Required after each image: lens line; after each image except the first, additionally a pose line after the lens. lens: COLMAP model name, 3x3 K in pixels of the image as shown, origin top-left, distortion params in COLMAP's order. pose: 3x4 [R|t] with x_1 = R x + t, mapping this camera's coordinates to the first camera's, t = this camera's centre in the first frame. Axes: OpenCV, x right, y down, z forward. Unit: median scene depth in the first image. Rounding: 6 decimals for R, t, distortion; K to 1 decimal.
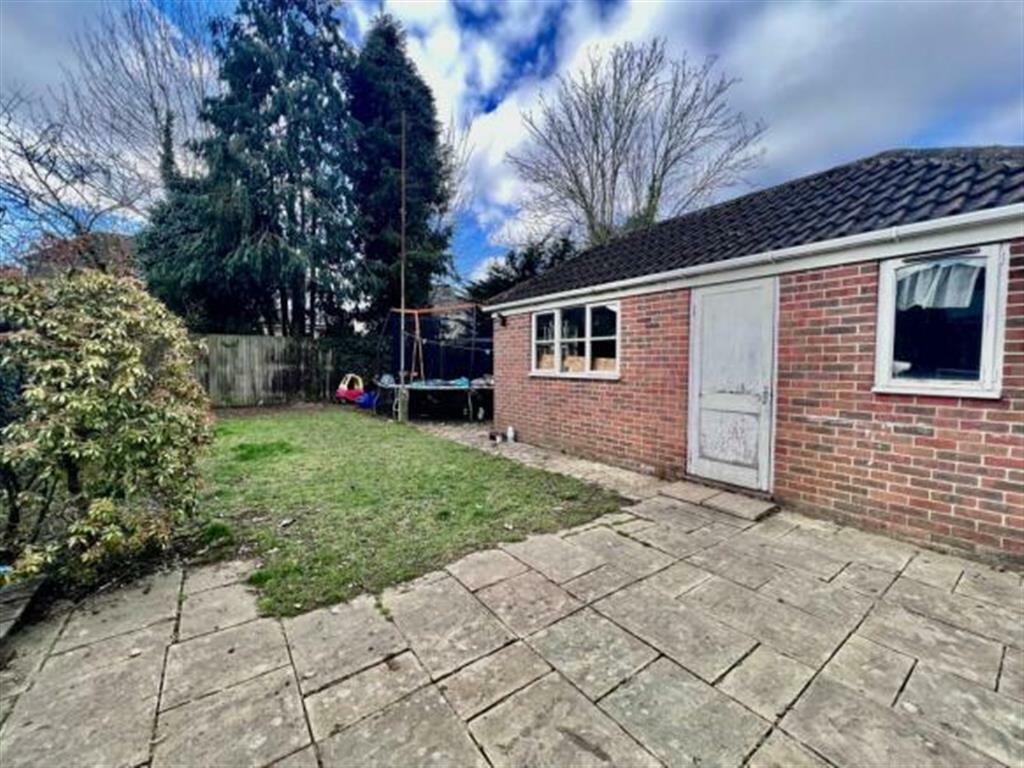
lens RADIAL K [[408.8, 0, 509.0], [0, 408.8, 384.3], [0, 0, 1]] dist [-0.004217, -0.000054]
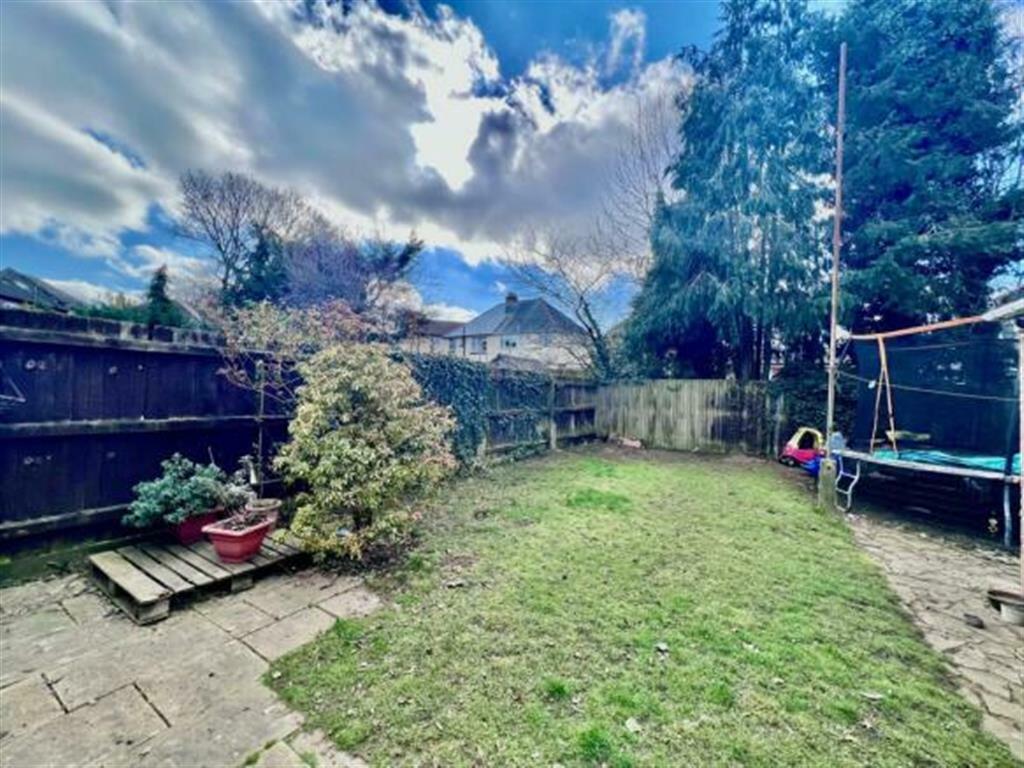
lens RADIAL K [[408.8, 0, 507.6], [0, 408.8, 381.6], [0, 0, 1]] dist [-0.004217, -0.000054]
pose [[0.367454, -0.017047, -0.929885, 0.122364], [-0.083721, 0.995167, -0.051327, -0.027542], [0.926266, 0.096711, 0.364251, 0.234353]]
